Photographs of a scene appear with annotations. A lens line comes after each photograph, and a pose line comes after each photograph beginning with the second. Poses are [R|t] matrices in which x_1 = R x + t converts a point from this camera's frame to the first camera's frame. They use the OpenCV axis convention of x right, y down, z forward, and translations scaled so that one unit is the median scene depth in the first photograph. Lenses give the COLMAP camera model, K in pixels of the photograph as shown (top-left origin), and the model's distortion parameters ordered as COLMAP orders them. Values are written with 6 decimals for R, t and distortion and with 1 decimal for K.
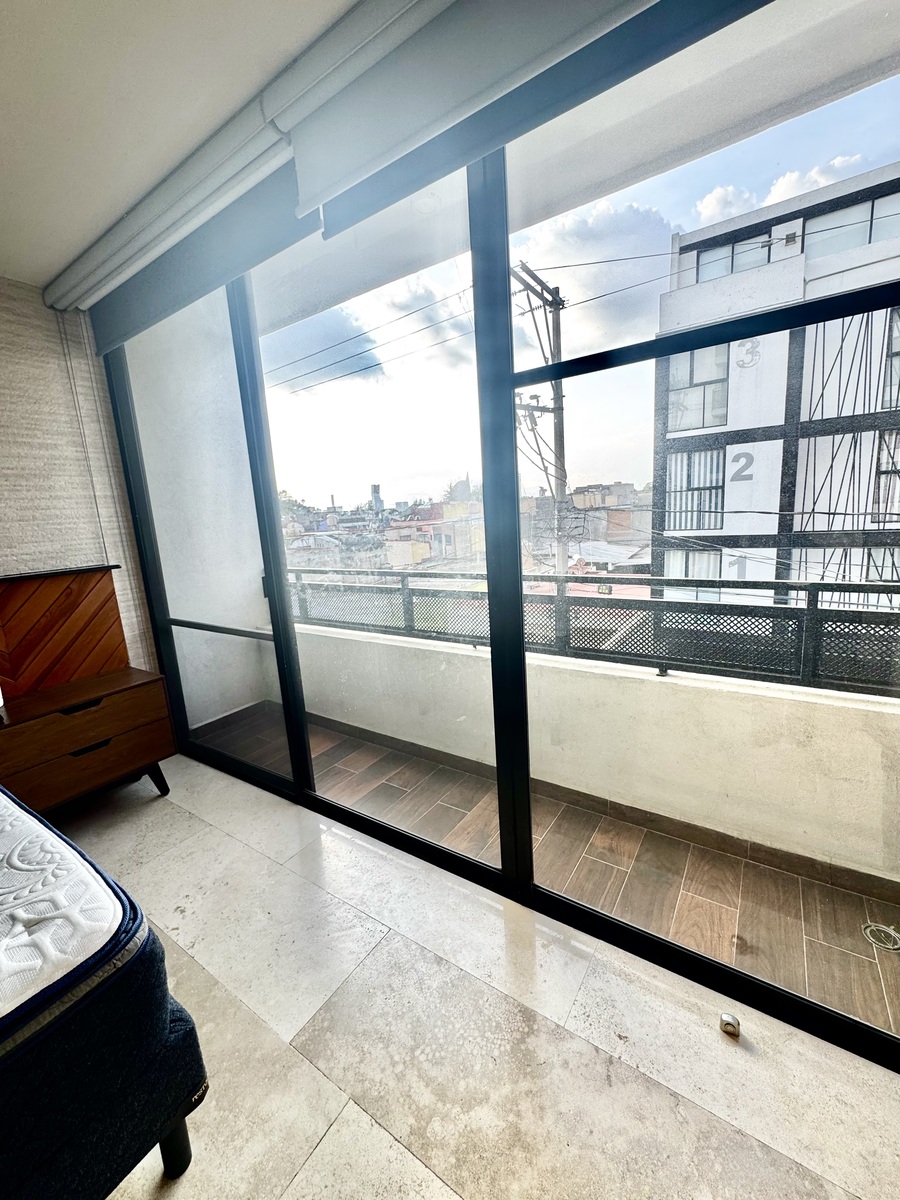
lens RADIAL K [[476.6, 0, 450.0], [0, 476.6, 600.2], [0, 0, 1]] dist [0.000276, -0.000002]
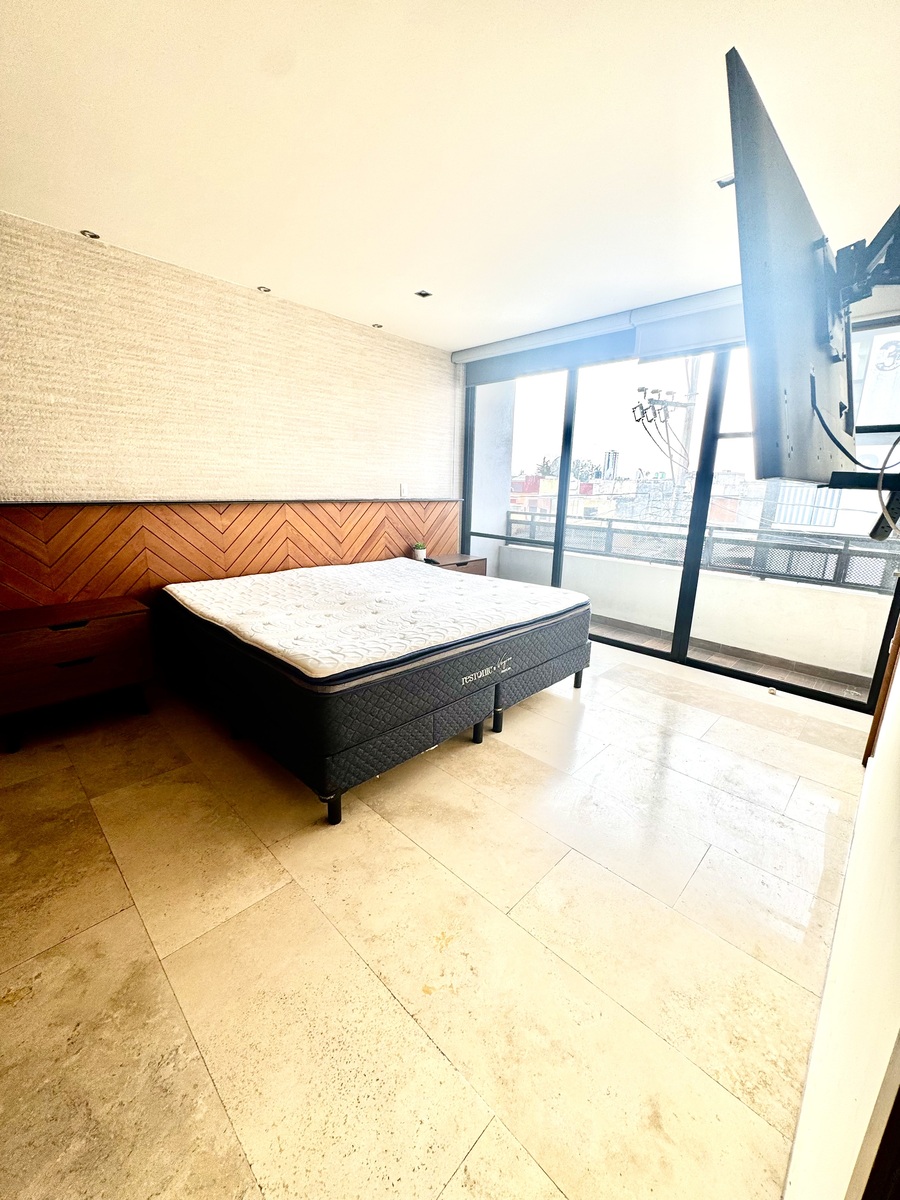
lens RADIAL K [[476.6, 0, 450.7], [0, 476.6, 599.2], [0, 0, 1]] dist [0.000276, -0.000002]
pose [[0.980721, 0.126955, -0.148557, -0.309015], [-0.118230, 0.990778, 0.066193, 0.155503], [0.155591, -0.047353, 0.986686, -0.690873]]
